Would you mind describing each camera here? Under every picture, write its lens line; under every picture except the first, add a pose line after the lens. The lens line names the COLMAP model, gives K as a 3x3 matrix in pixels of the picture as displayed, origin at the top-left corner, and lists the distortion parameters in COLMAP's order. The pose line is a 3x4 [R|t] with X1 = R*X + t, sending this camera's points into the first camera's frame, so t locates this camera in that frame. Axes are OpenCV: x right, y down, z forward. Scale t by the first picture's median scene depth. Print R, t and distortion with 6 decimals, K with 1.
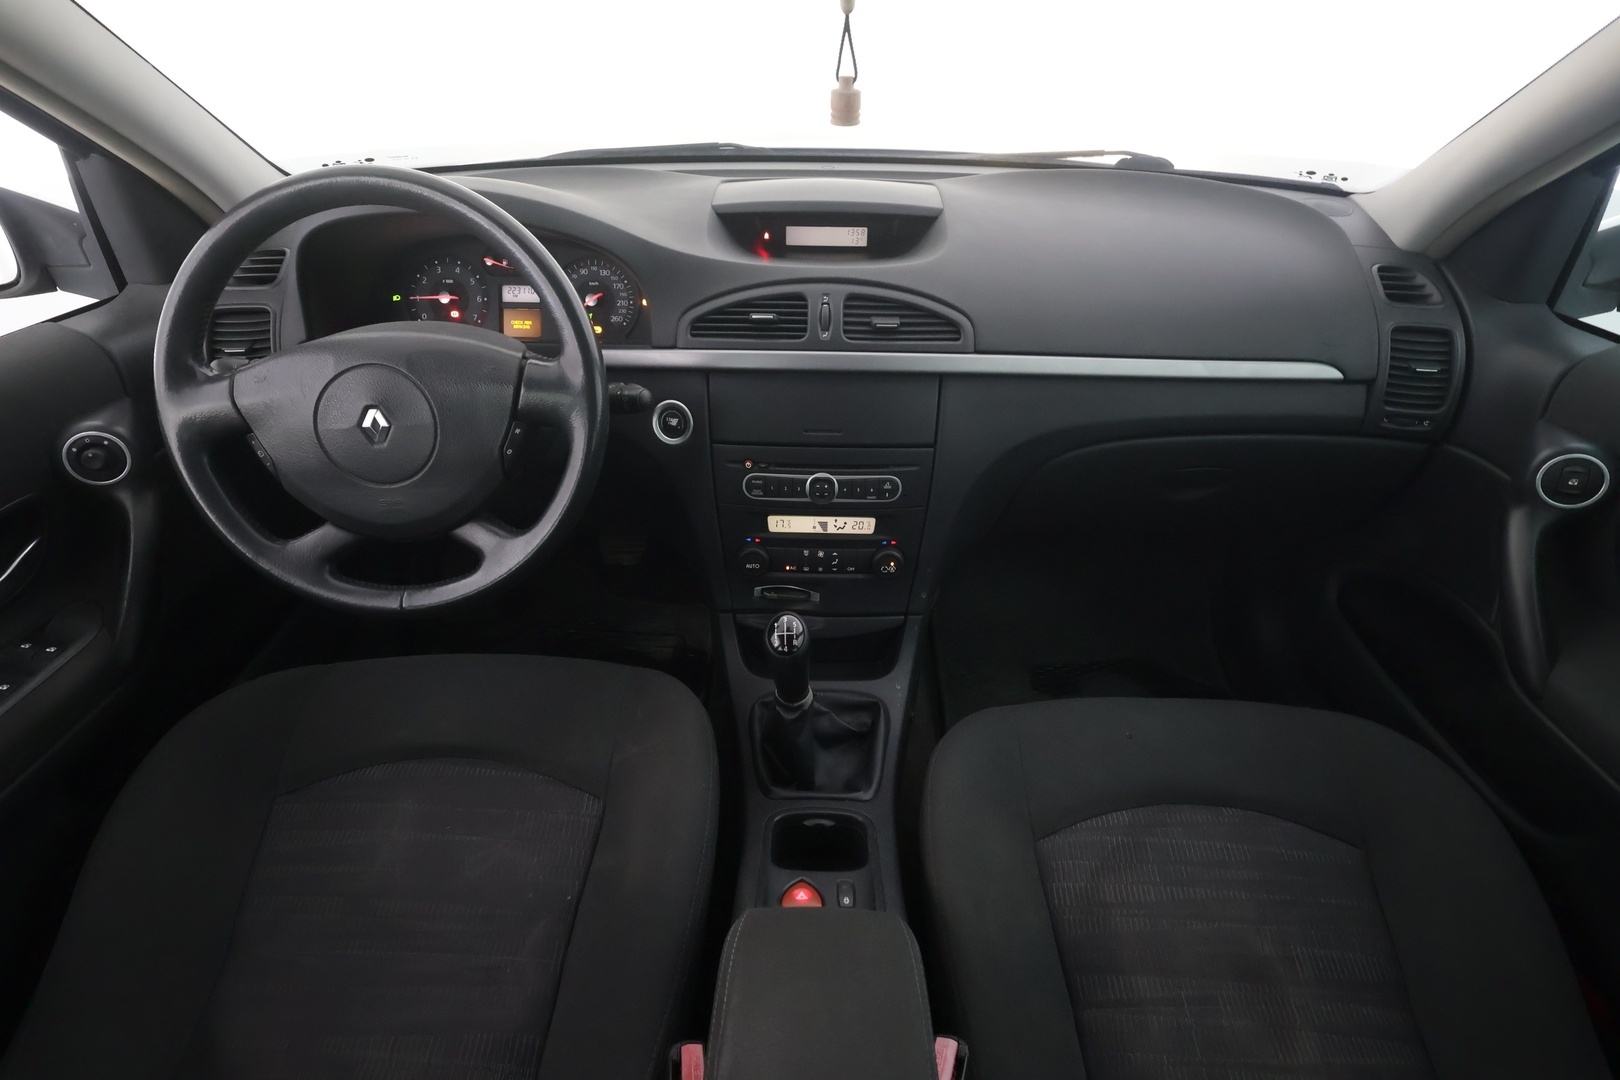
lens RADIAL K [[808.8, 0, 803.5], [0, 808.8, 543.0], [0, 0, 1]] dist [0.006623, -0.000017]
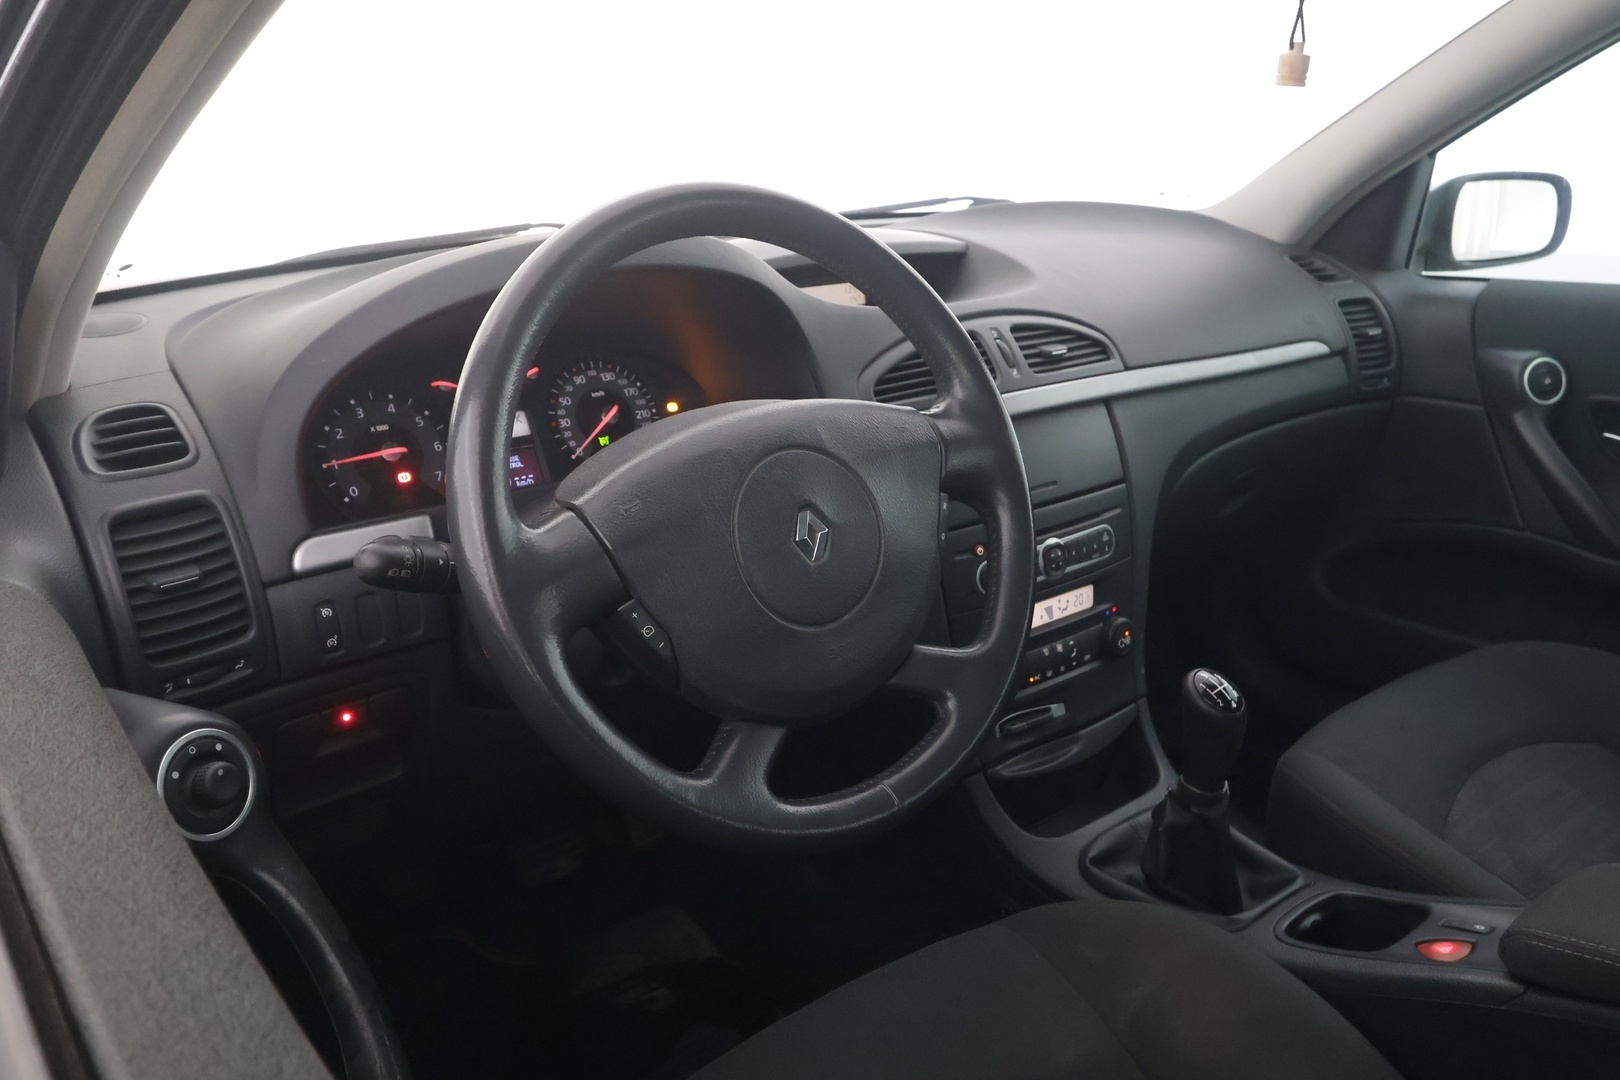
lens RADIAL K [[1266.7, 0, 804.5], [0, 1266.7, 548.4], [0, 0, 1]] dist [0.013492, -0.012417]
pose [[0.769385, -0.221206, 0.599262, -0.900269], [0.371646, 0.918018, -0.138284, 0.003624], [-0.519544, 0.329107, 0.788519, 0.152484]]
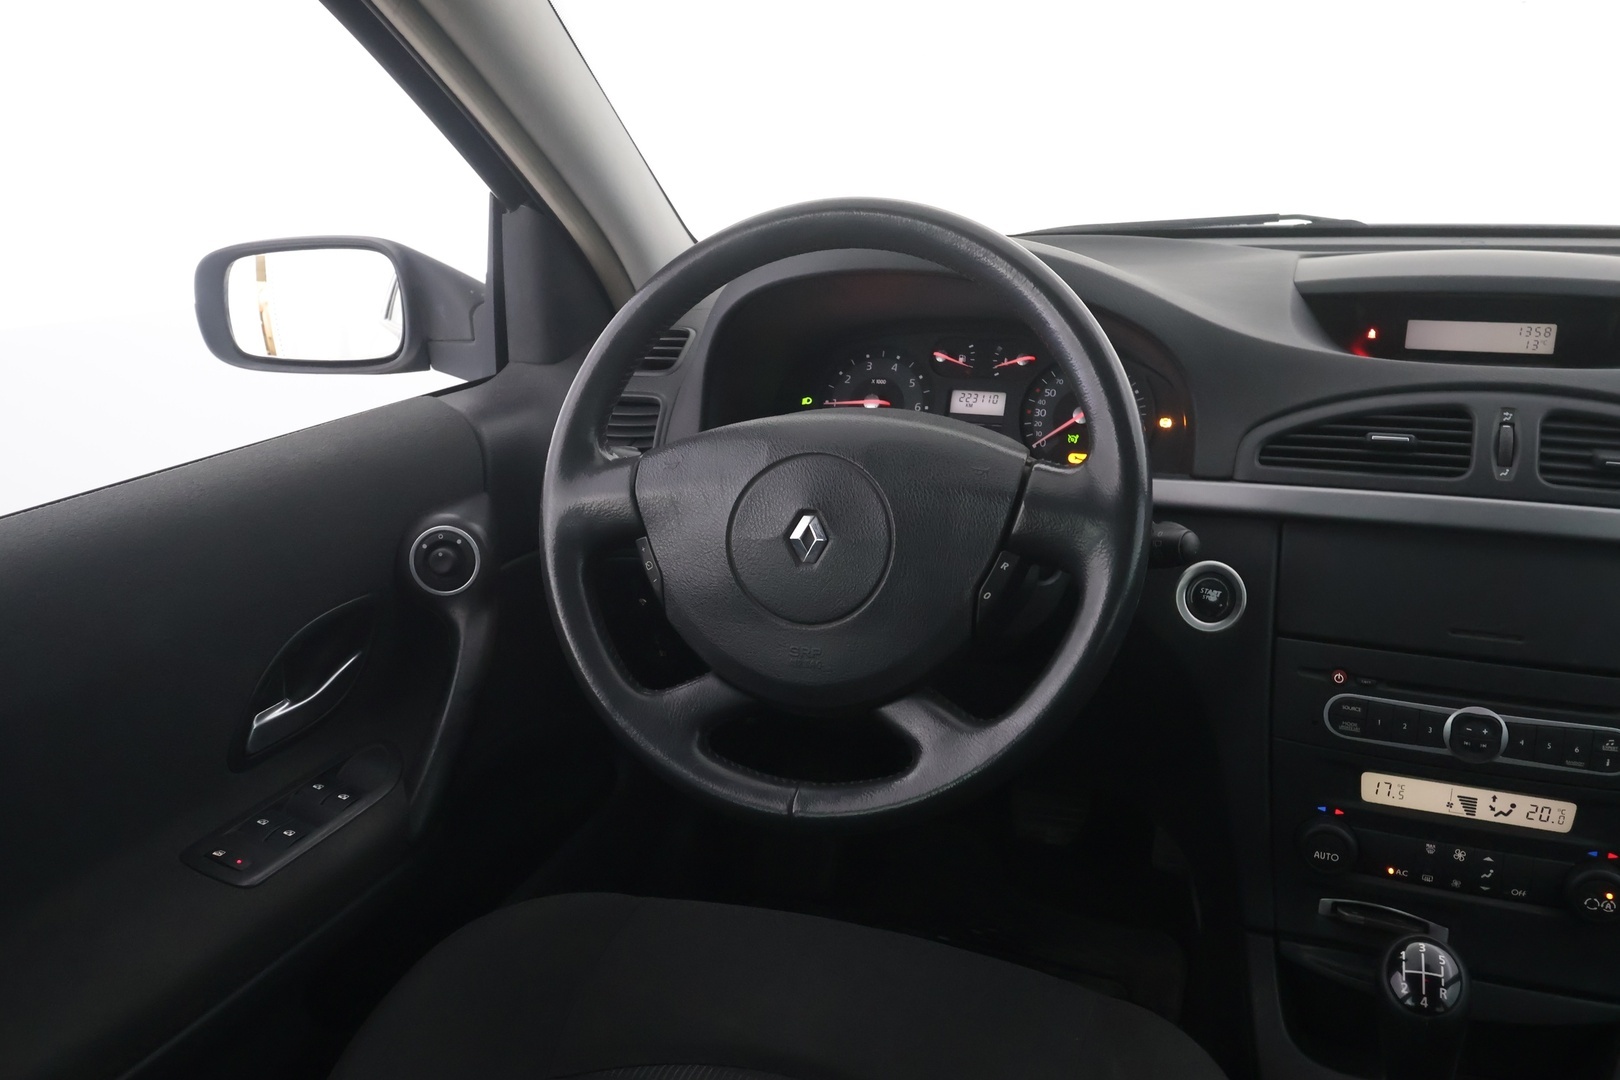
lens RADIAL K [[1266.7, 0, 809.5], [0, 1266.7, 543.0], [0, 0, 1]] dist [0.013492, -0.012417]
pose [[0.935291, 0.083119, -0.343979, -0.118847], [-0.165676, 0.961765, -0.218080, 0.074843], [0.312700, 0.260958, 0.913301, 0.006326]]
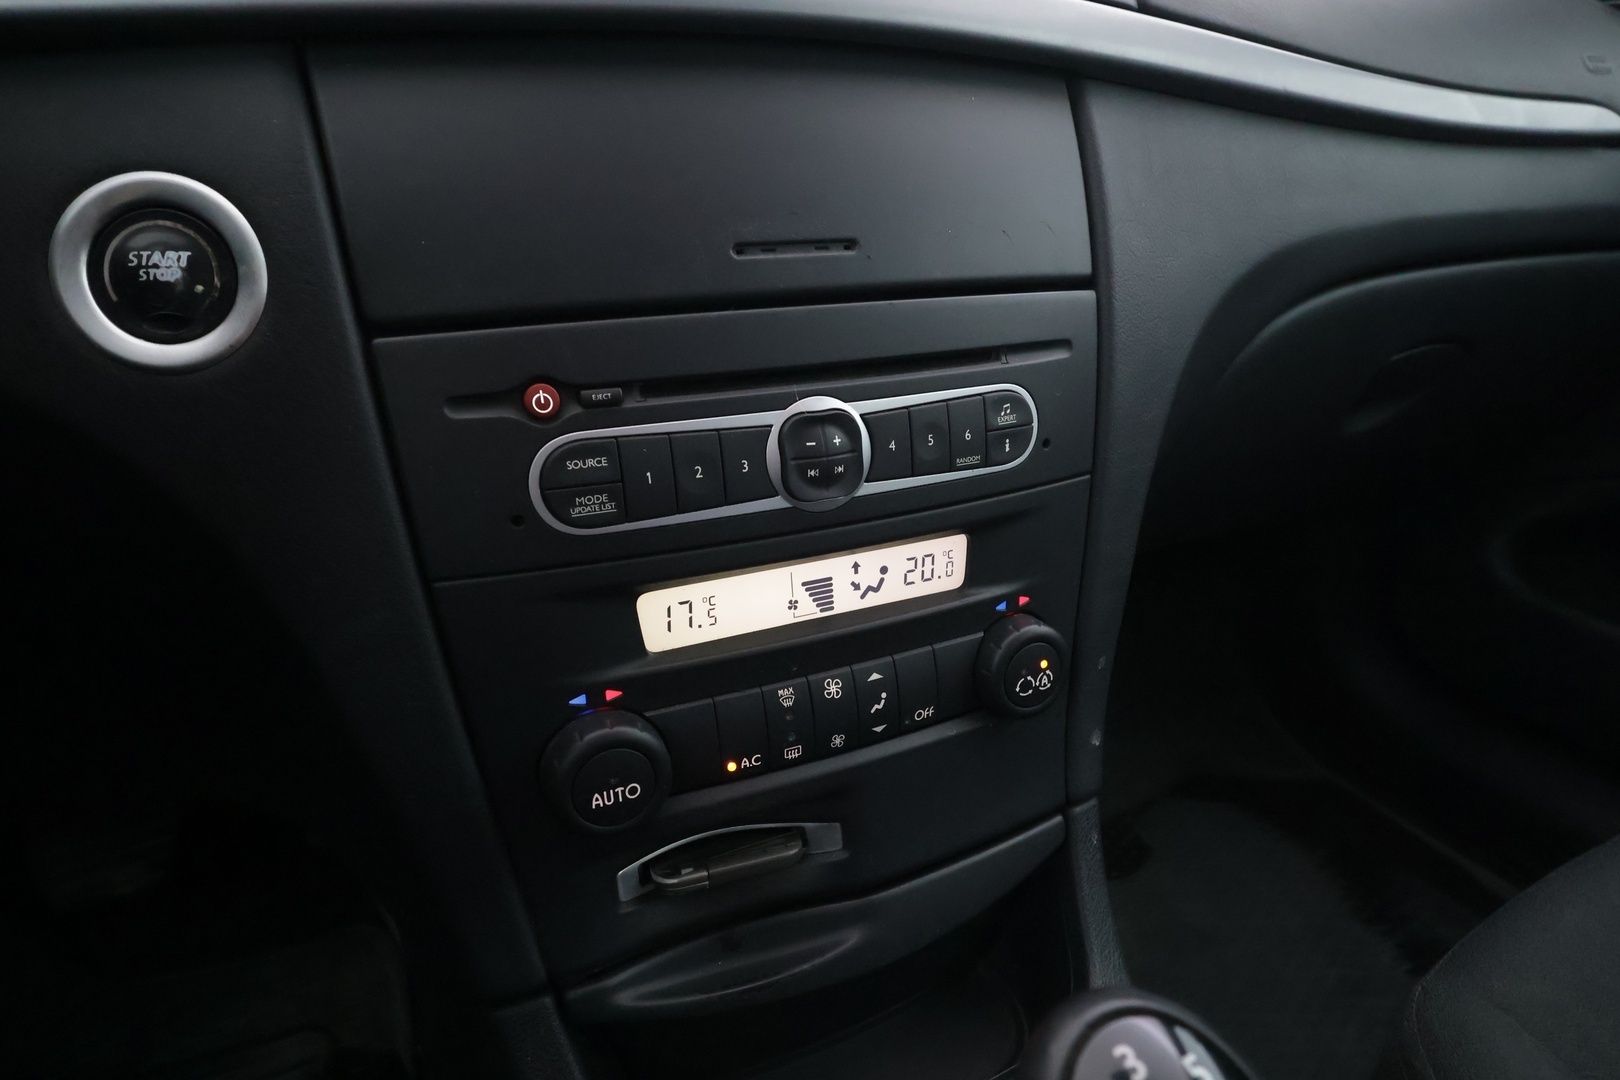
lens RADIAL K [[903.1, 0, 810.2], [0, 903.1, 545.9], [0, 0, 1]] dist [0.002448, 0.002325]
pose [[0.898731, -0.176663, 0.401338, -0.114034], [0.243787, 0.962070, -0.122433, 0.002034], [-0.364486, 0.207875, 0.907710, 0.720924]]
